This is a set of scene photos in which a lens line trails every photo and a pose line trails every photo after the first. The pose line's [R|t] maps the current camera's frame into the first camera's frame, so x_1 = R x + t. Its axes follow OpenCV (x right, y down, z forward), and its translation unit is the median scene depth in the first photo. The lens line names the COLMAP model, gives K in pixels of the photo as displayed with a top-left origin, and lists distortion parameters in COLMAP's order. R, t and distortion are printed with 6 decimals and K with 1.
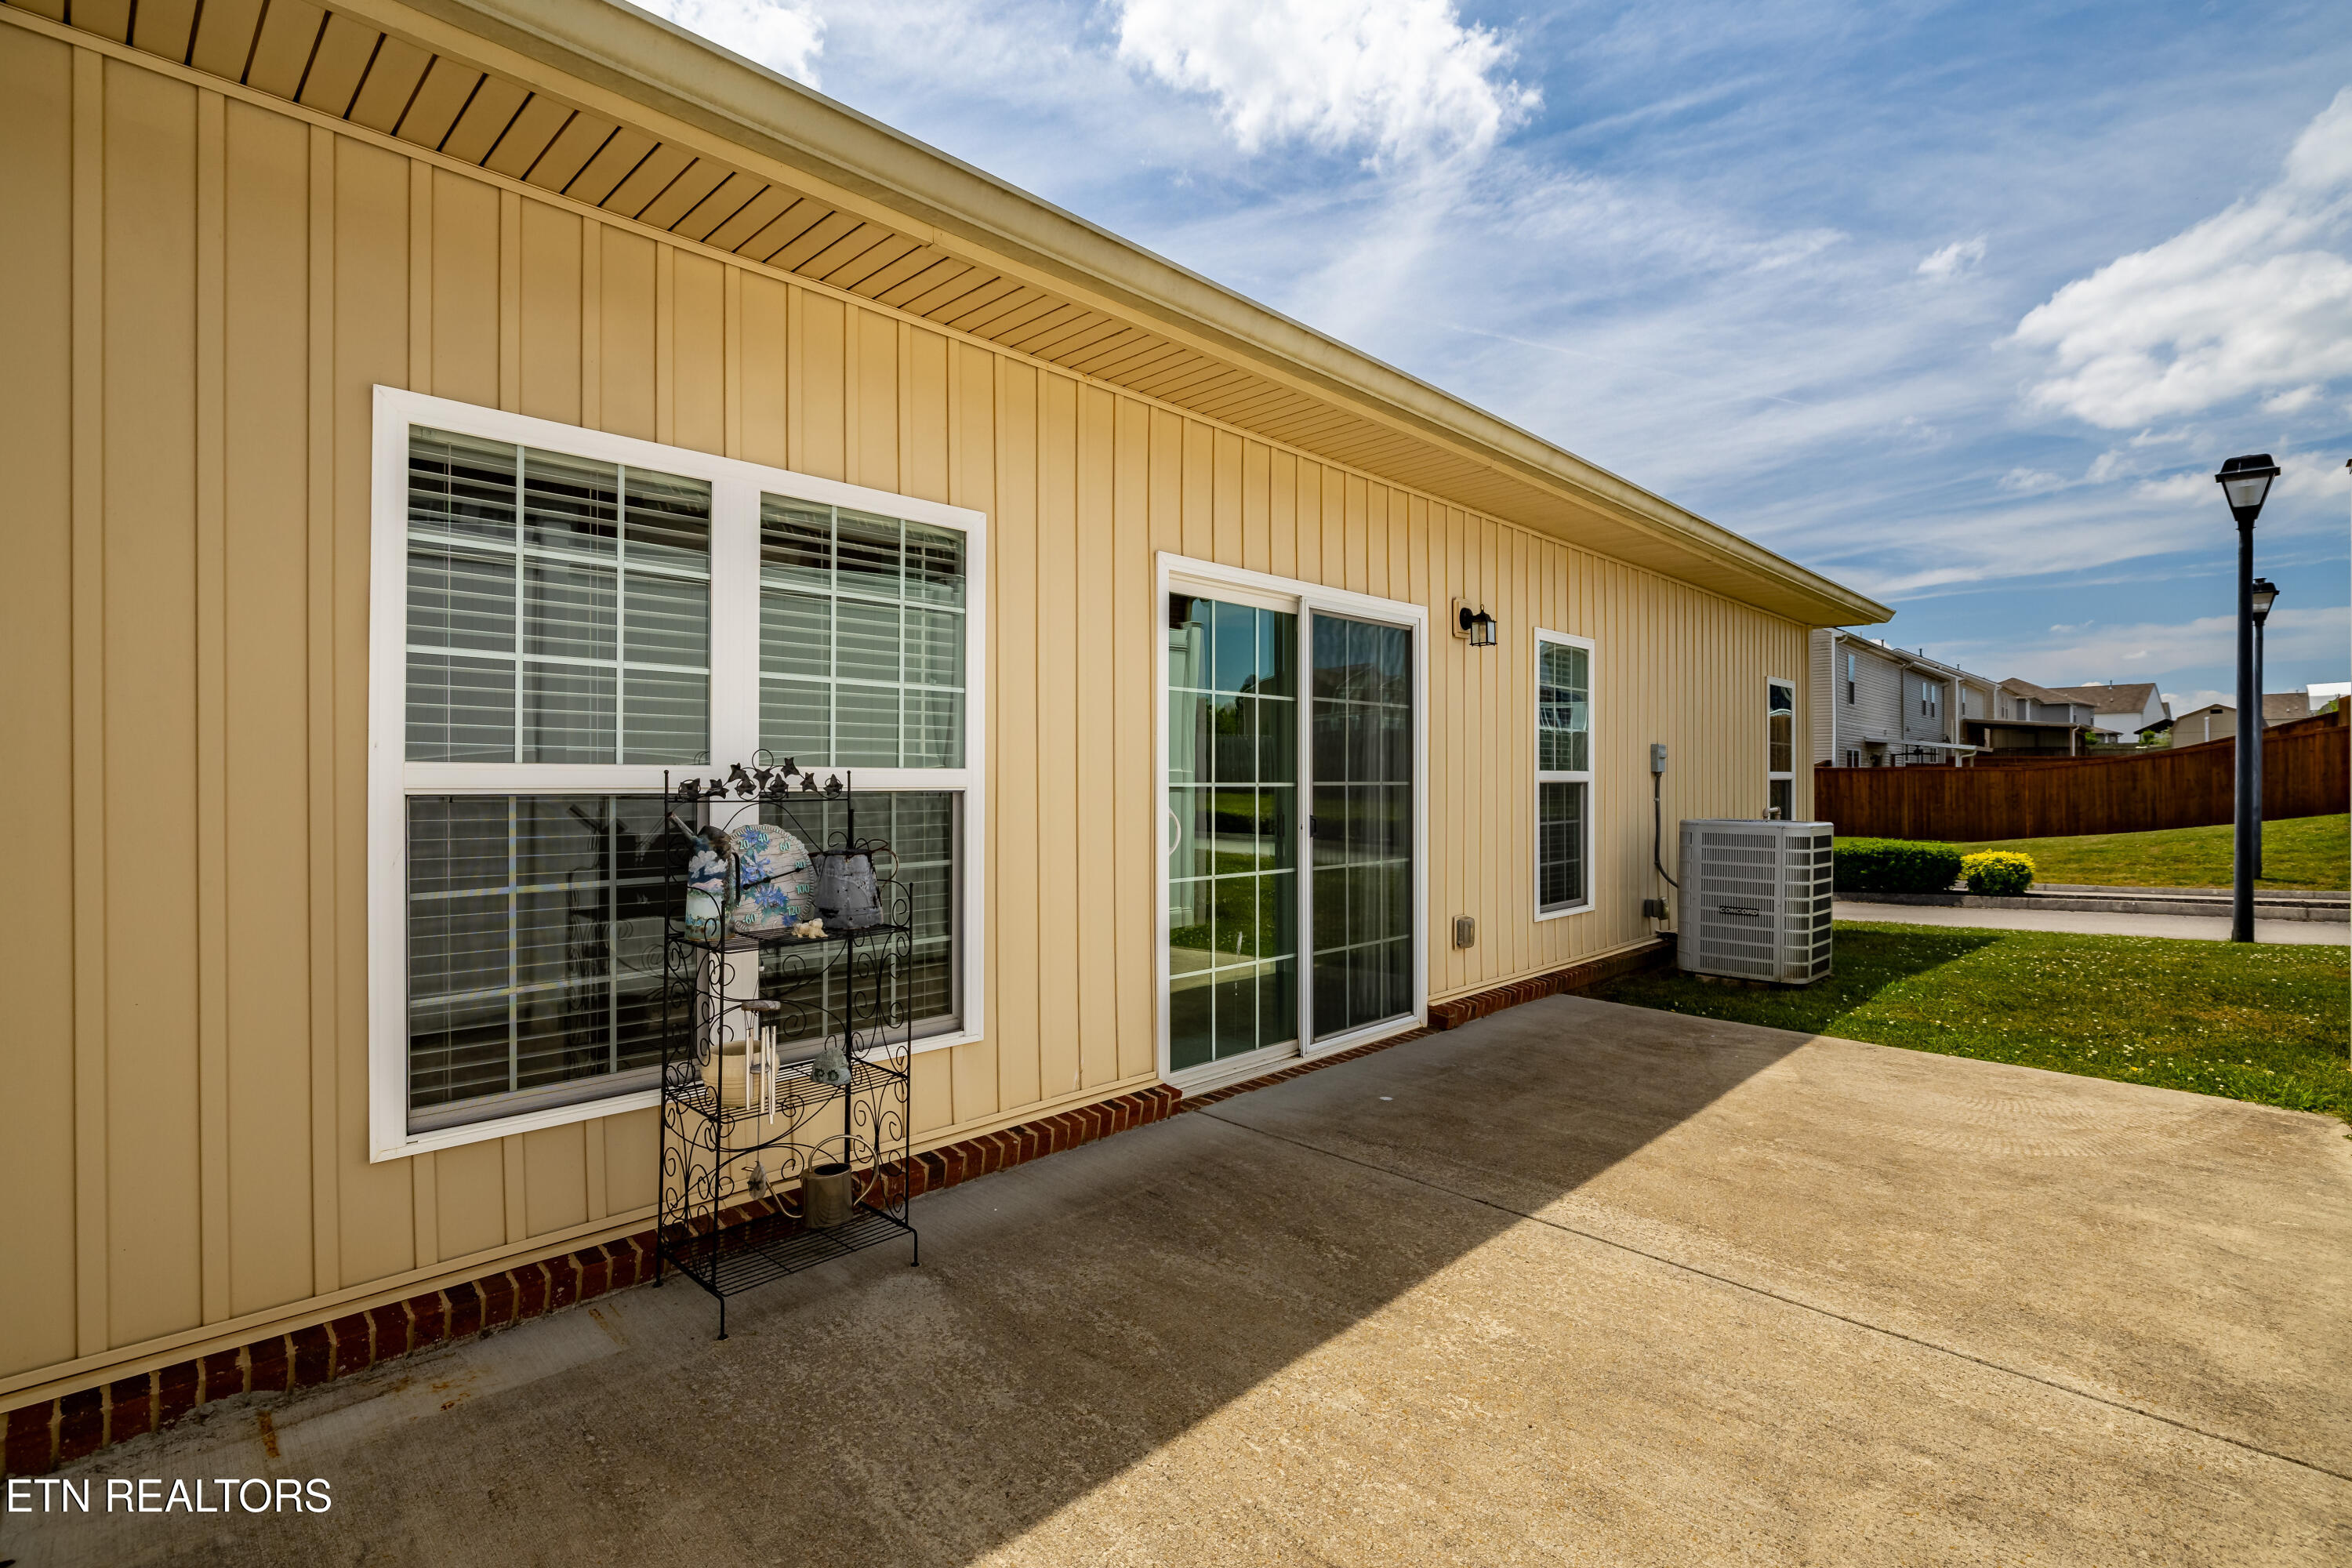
lens RADIAL K [[1120.7, 0, 1175.7], [0, 1120.7, 781.6], [0, 0, 1]] dist [-0.005179, 0.001175]
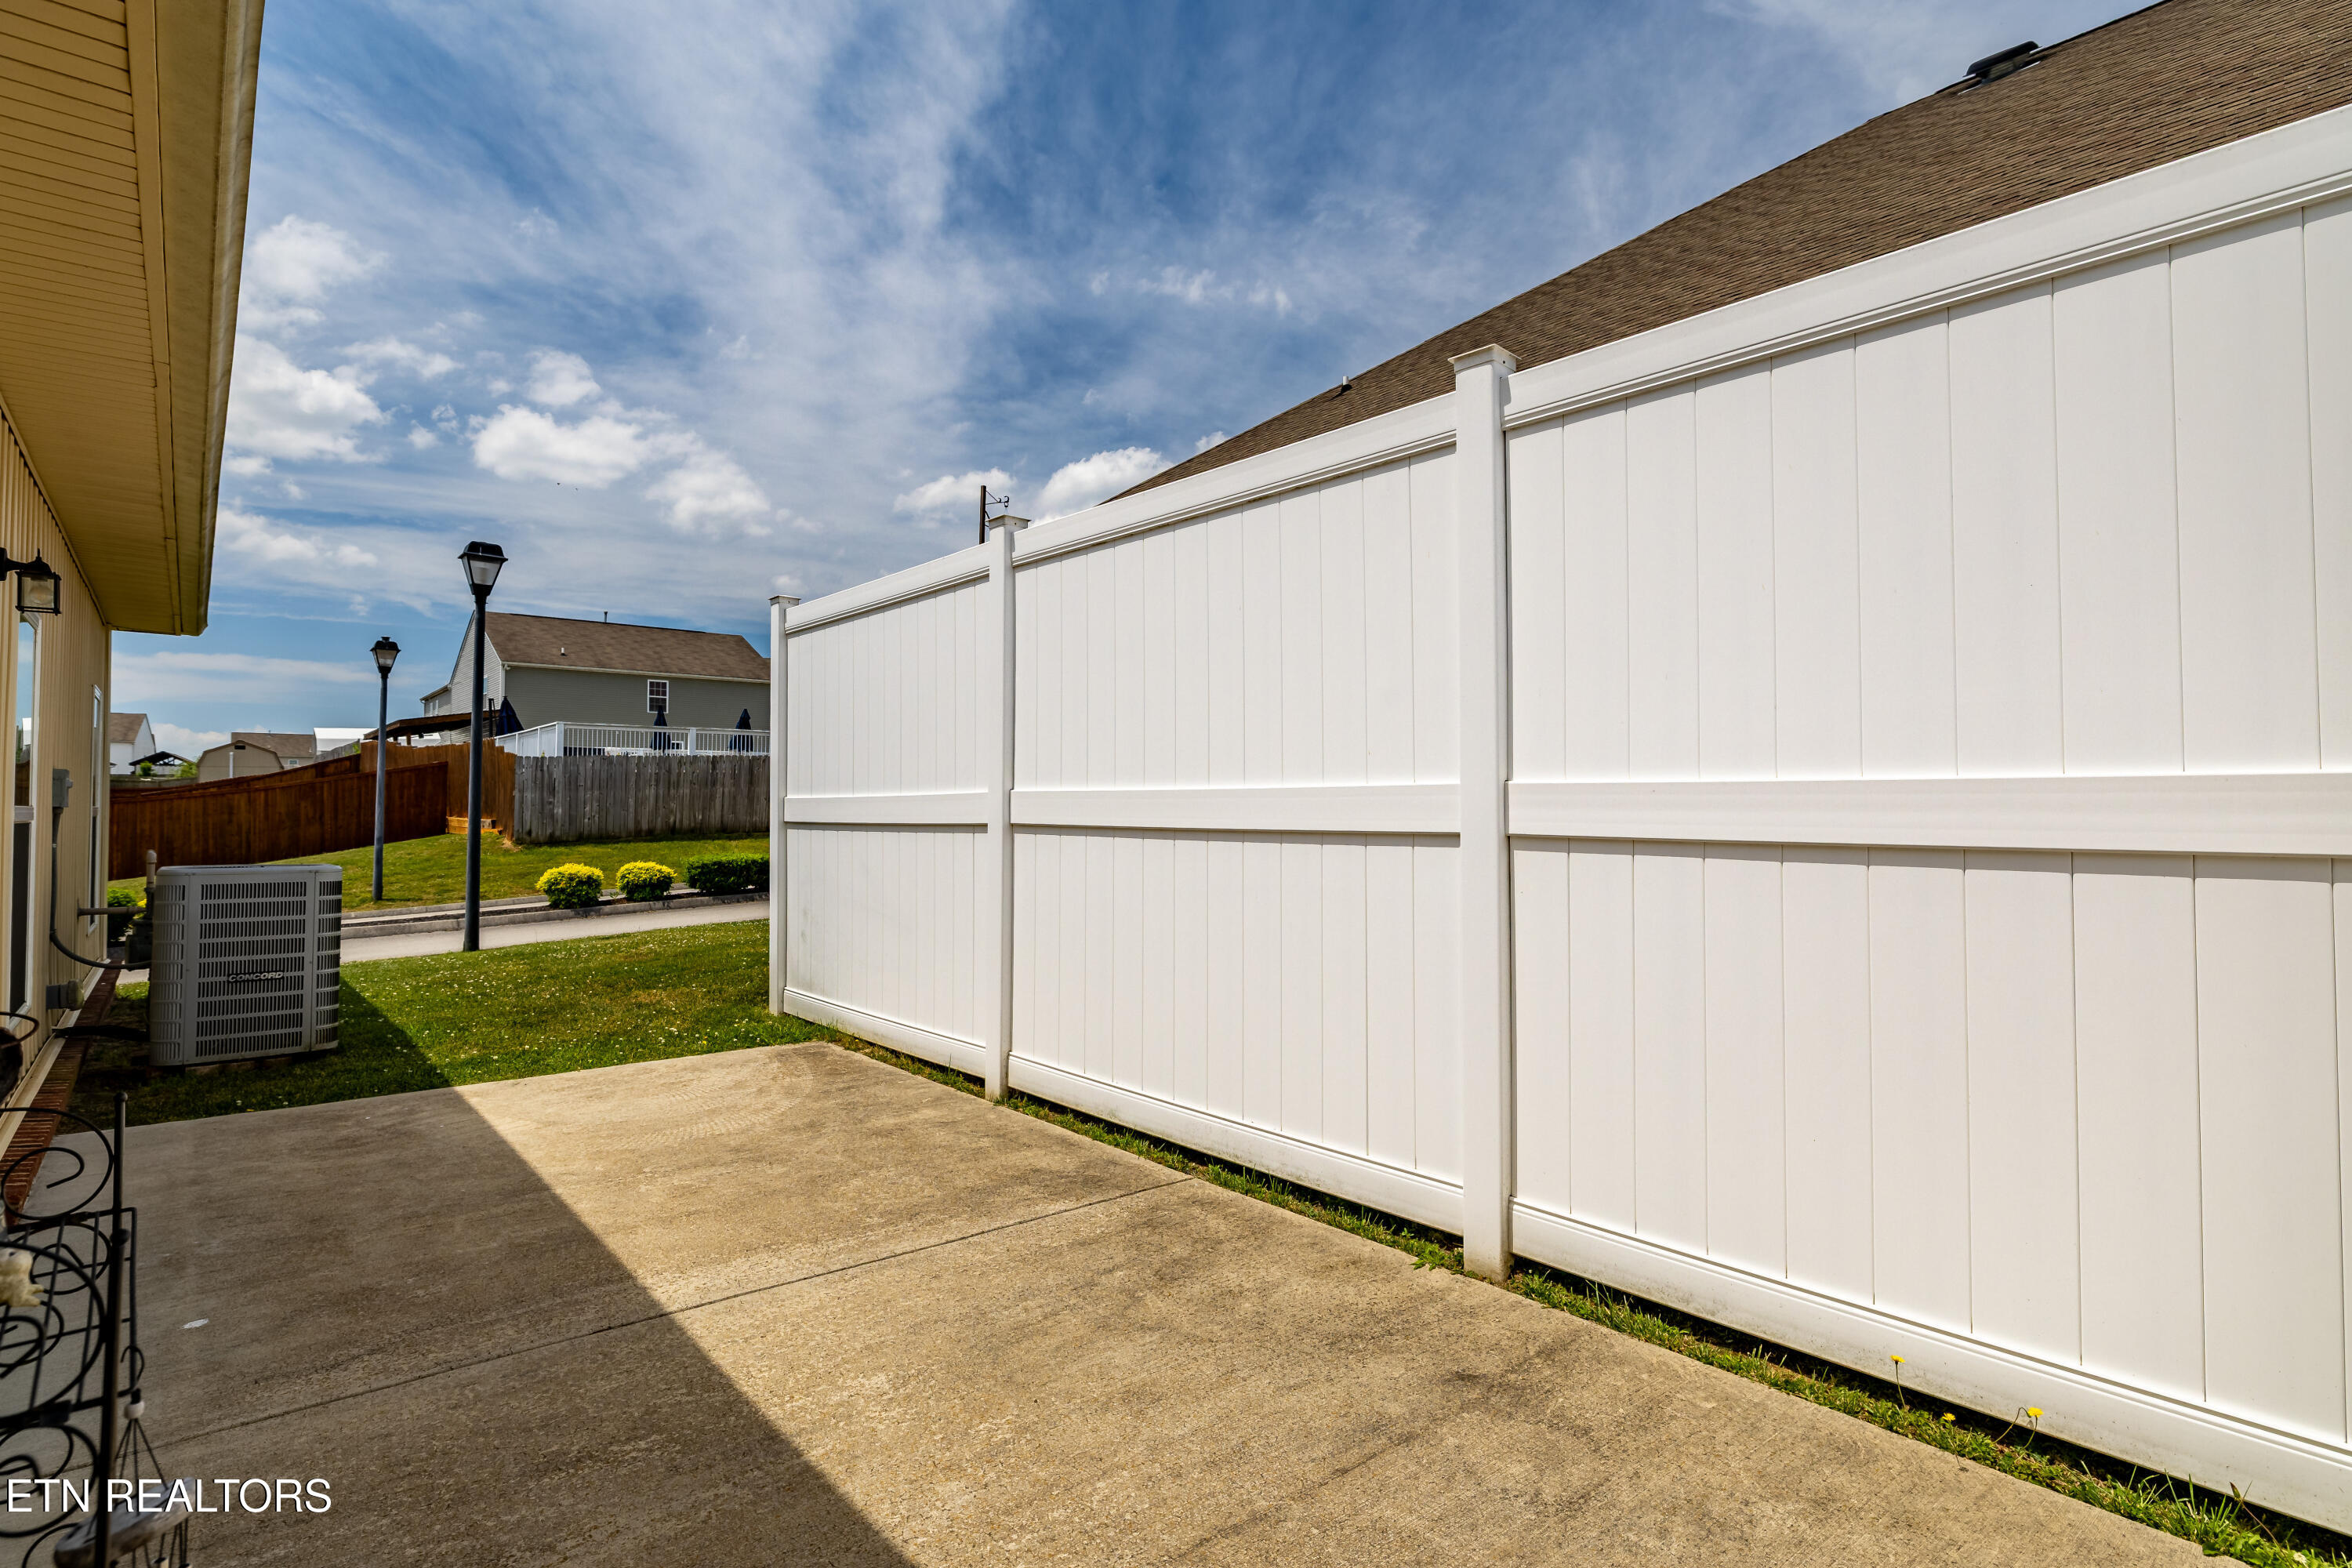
lens RADIAL K [[1120.7, 0, 1175.8], [0, 1120.7, 785.9], [0, 0, 1]] dist [-0.005179, 0.001175]
pose [[0.078212, 0.019143, 0.996753, -0.497236], [0.005829, 0.999790, -0.019659, -0.008533], [-0.996920, 0.007348, 0.078084, 0.481386]]
